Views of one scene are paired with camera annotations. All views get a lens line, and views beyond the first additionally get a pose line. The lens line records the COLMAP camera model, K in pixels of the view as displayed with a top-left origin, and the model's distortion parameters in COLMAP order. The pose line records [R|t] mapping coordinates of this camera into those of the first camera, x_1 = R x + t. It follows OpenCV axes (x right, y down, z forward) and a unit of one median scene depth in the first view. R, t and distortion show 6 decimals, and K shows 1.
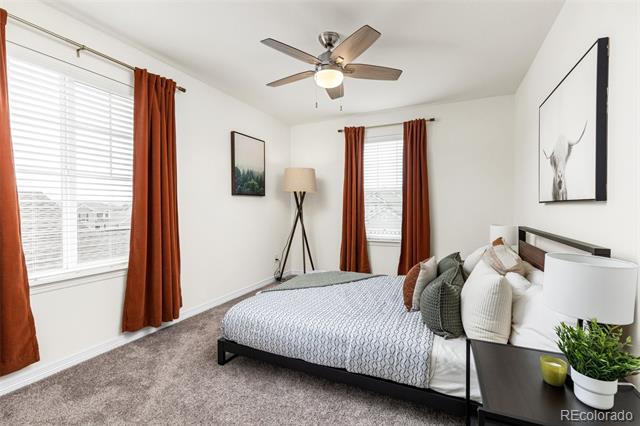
lens RADIAL K [[289.9, 0, 320.6], [0, 289.9, 208.8], [0, 0, 1]] dist [0.002404, -0.000164]
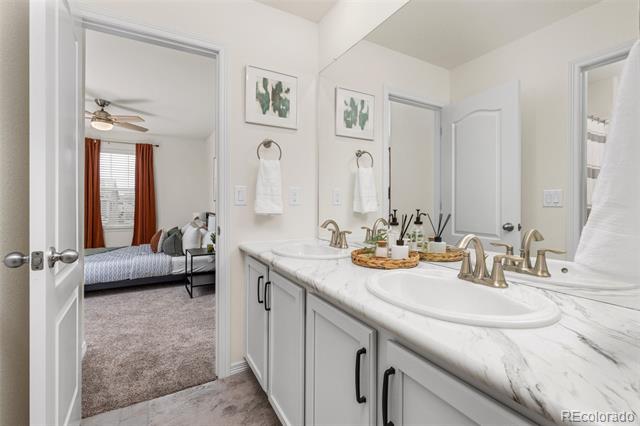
lens RADIAL K [[289.9, 0, 320.6], [0, 289.9, 208.8], [0, 0, 1]] dist [0.002404, -0.000164]
pose [[0.583278, -0.011072, 0.812197, -0.362141], [-0.000973, 0.999897, 0.014330, 0.006589], [-0.812272, -0.009149, 0.583207, -0.605245]]
